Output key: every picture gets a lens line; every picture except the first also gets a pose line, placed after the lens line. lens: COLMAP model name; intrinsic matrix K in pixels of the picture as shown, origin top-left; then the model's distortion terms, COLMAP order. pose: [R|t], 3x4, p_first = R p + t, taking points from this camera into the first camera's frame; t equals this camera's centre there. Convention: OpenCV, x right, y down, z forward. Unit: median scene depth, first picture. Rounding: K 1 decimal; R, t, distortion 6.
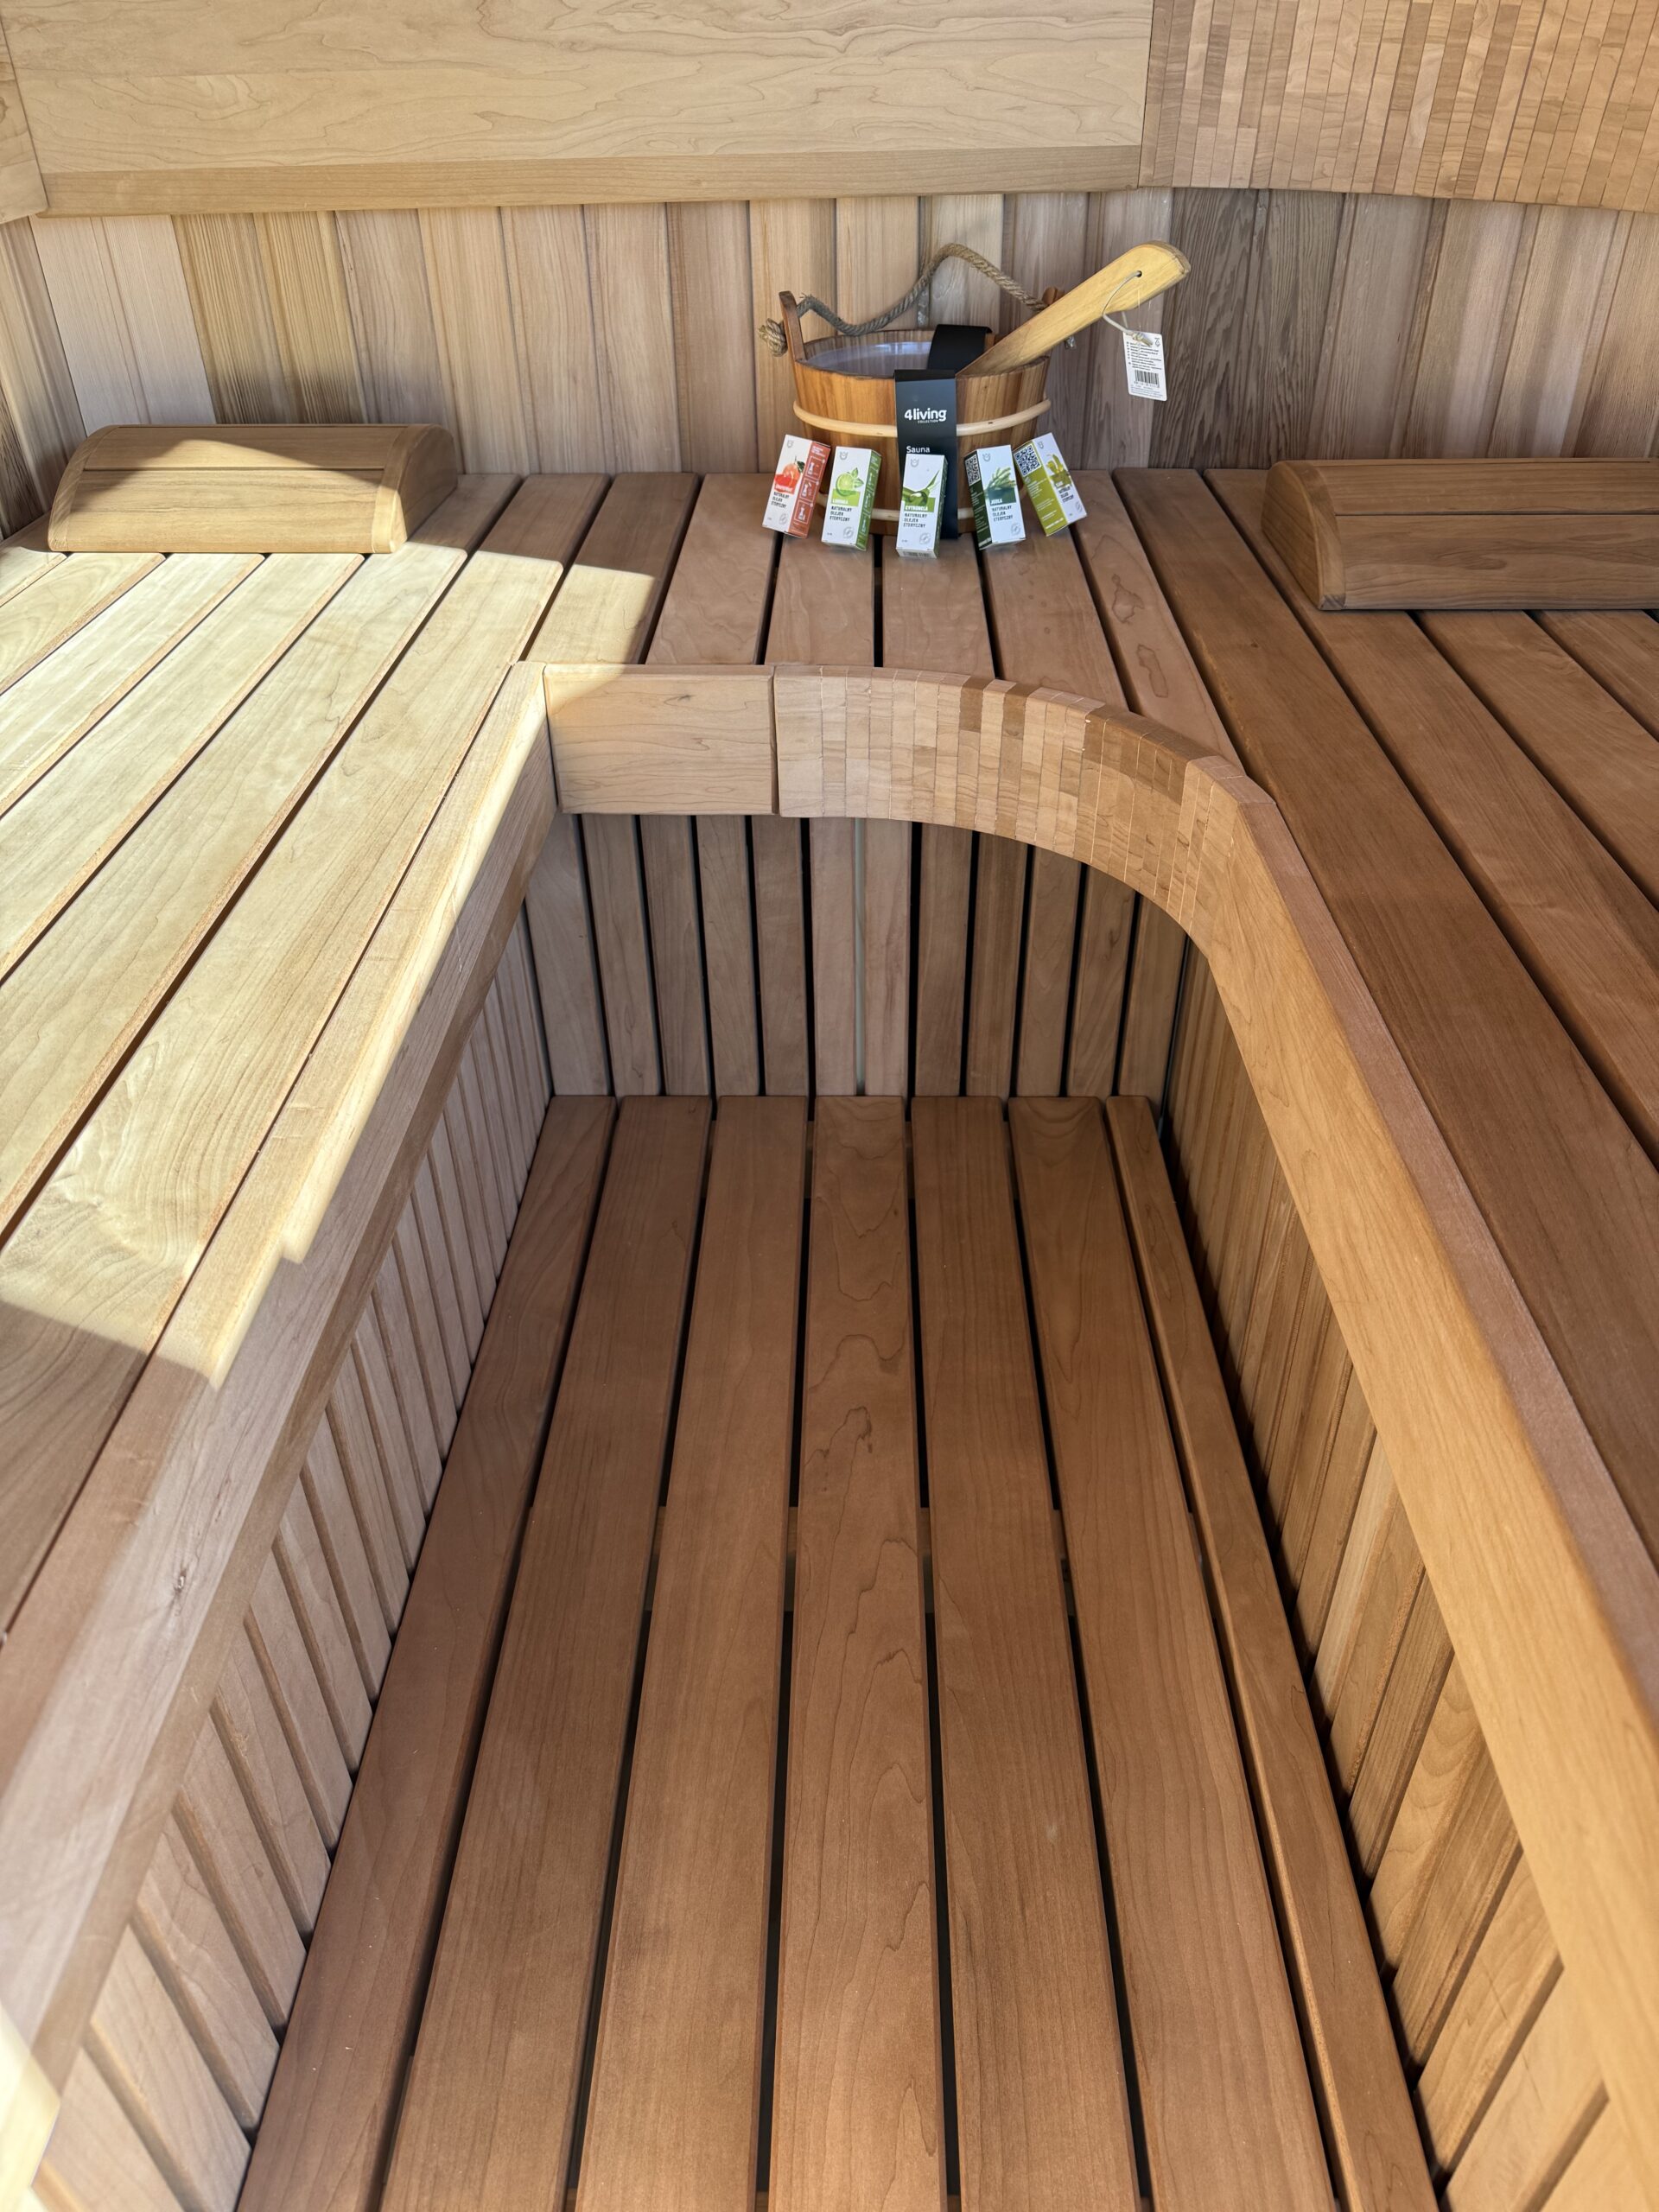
lens RADIAL K [[1575.5, 0, 827.8], [0, 1575.5, 1109.2], [0, 0, 1]] dist [0.046574, -0.056658]
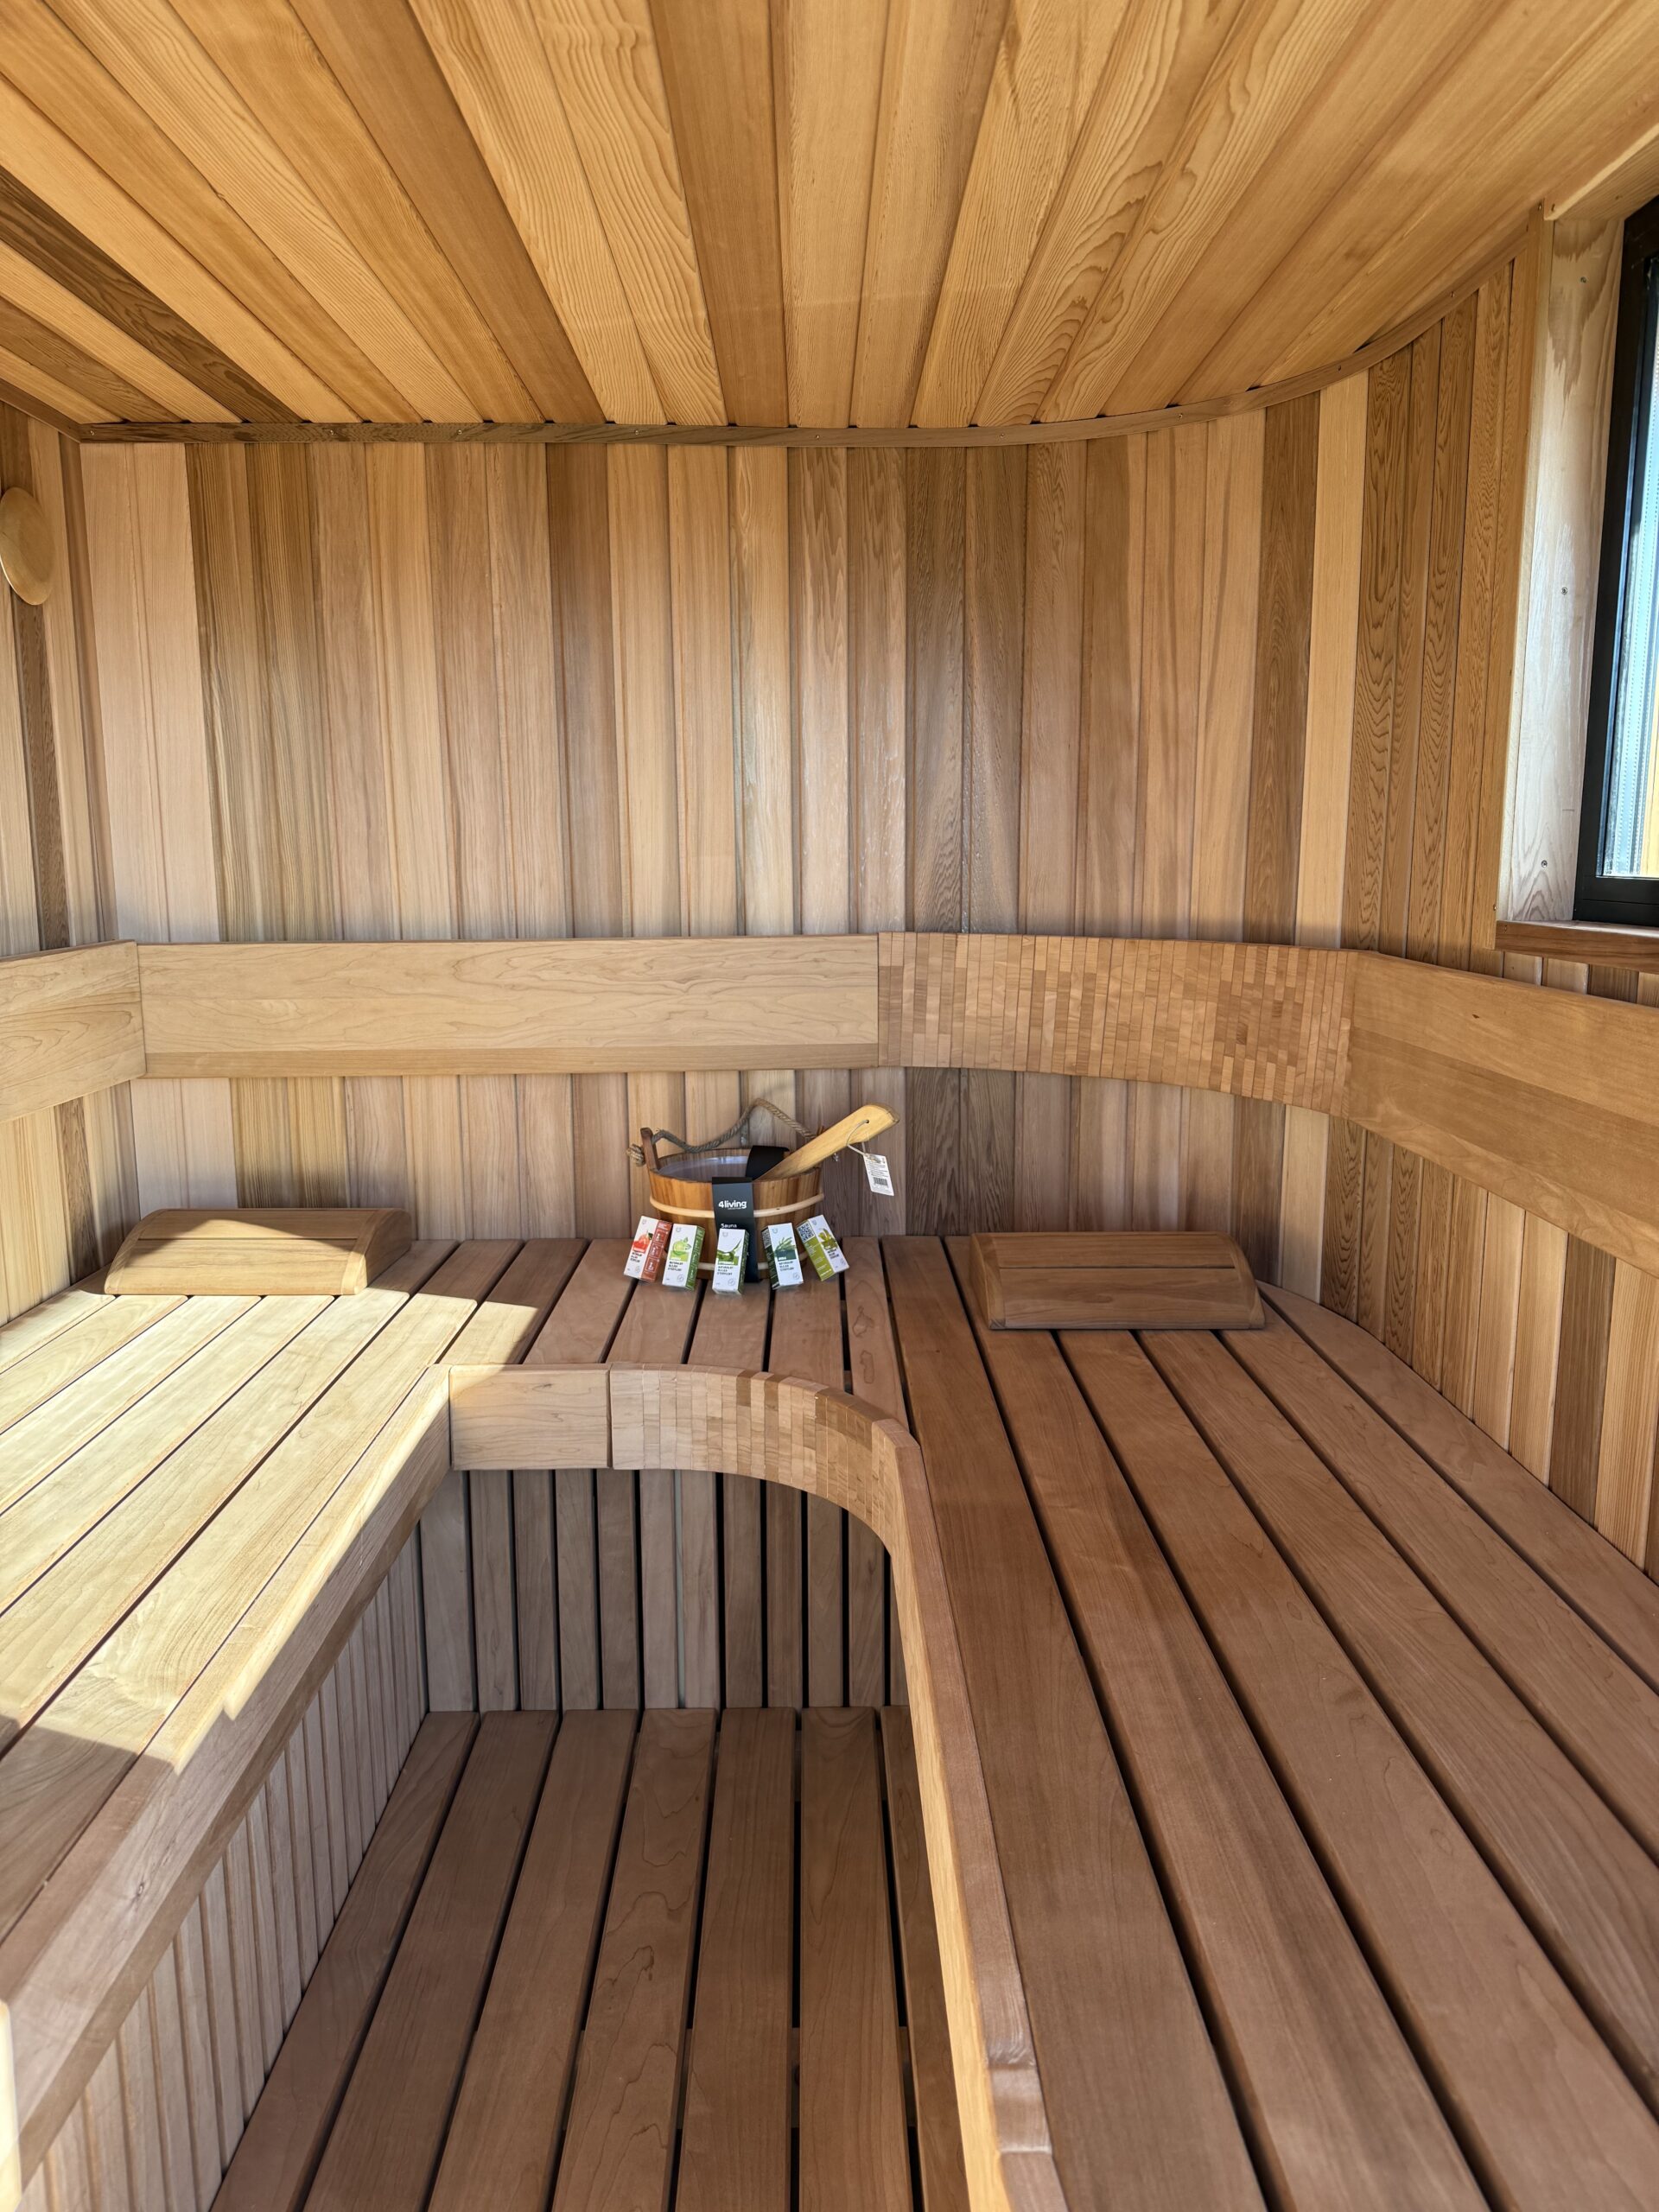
lens RADIAL K [[1575.5, 0, 833.3], [0, 1575.5, 1109.0], [0, 0, 1]] dist [0.046574, -0.056658]
pose [[0.999412, 0.003337, 0.034111, 0.109574], [0.011950, 0.898862, -0.438069, 0.131705], [-0.032122, 0.438219, 0.898294, -0.373714]]
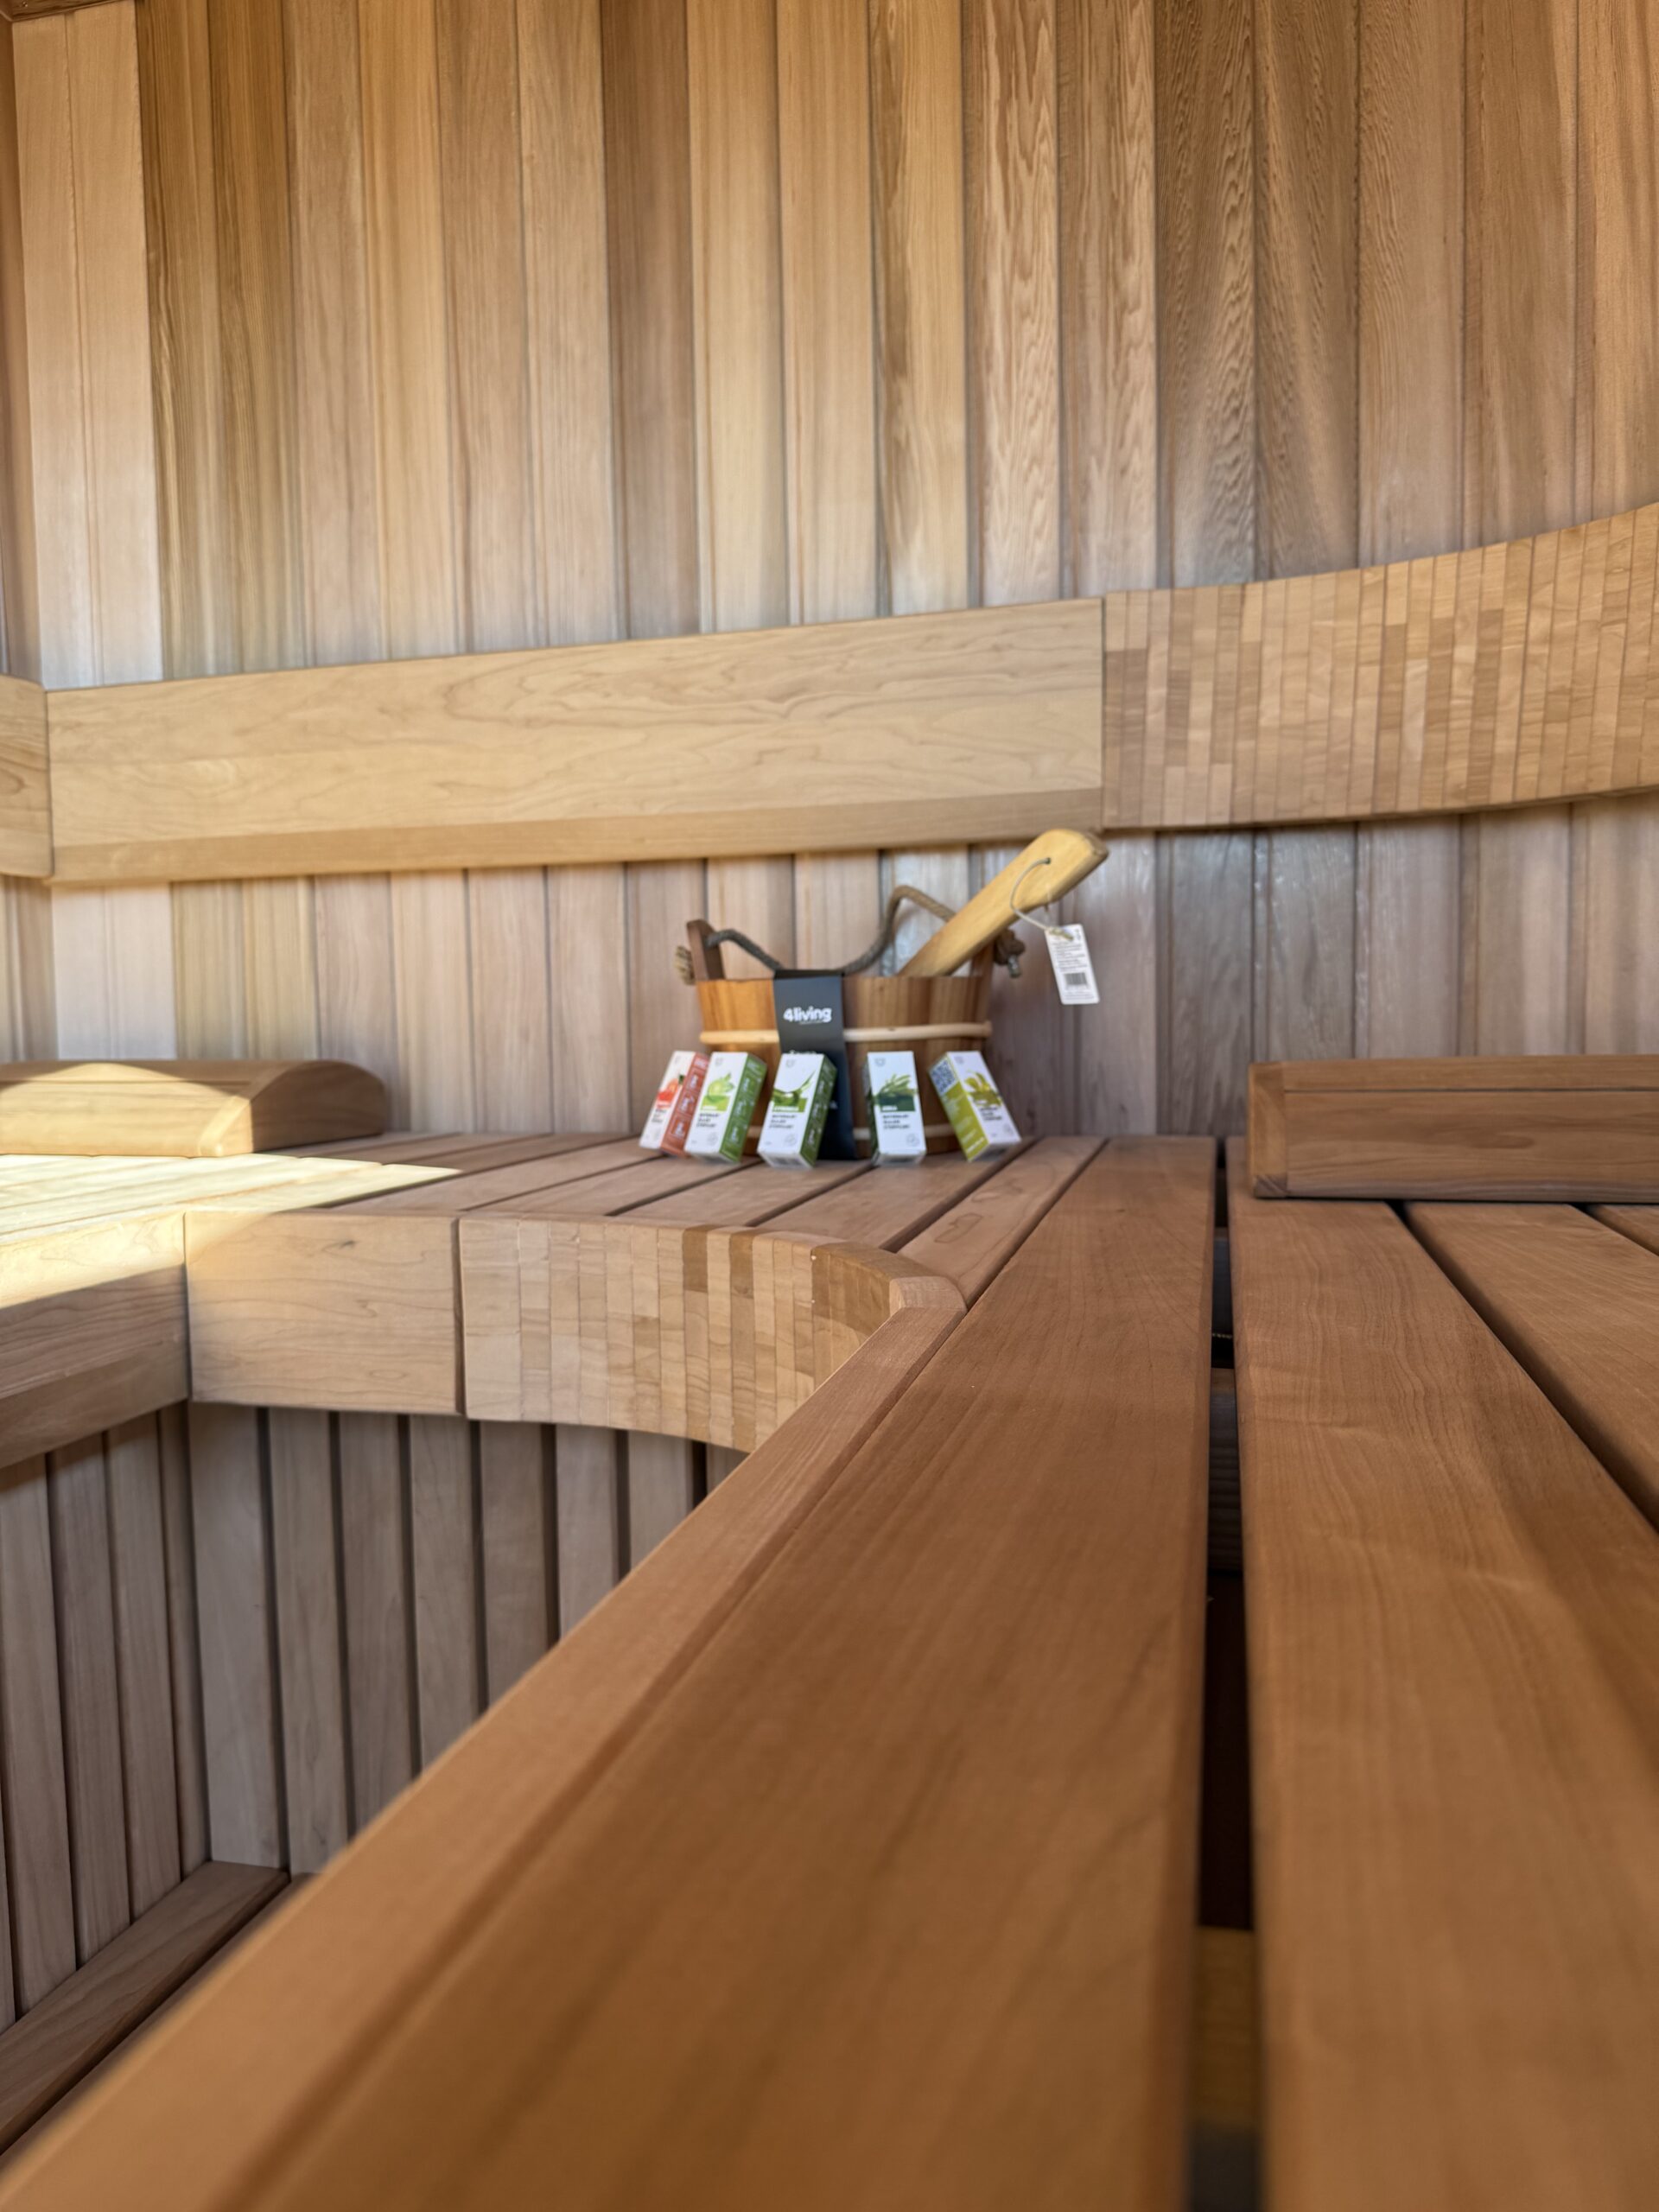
lens RADIAL K [[1575.5, 0, 820.1], [0, 1575.5, 1107.3], [0, 0, 1]] dist [0.046574, -0.056658]
pose [[0.972610, 0.011395, -0.232164, 0.270757], [-0.132873, 0.846777, -0.515086, 0.037847], [0.190722, 0.531826, 0.825098, 0.344213]]
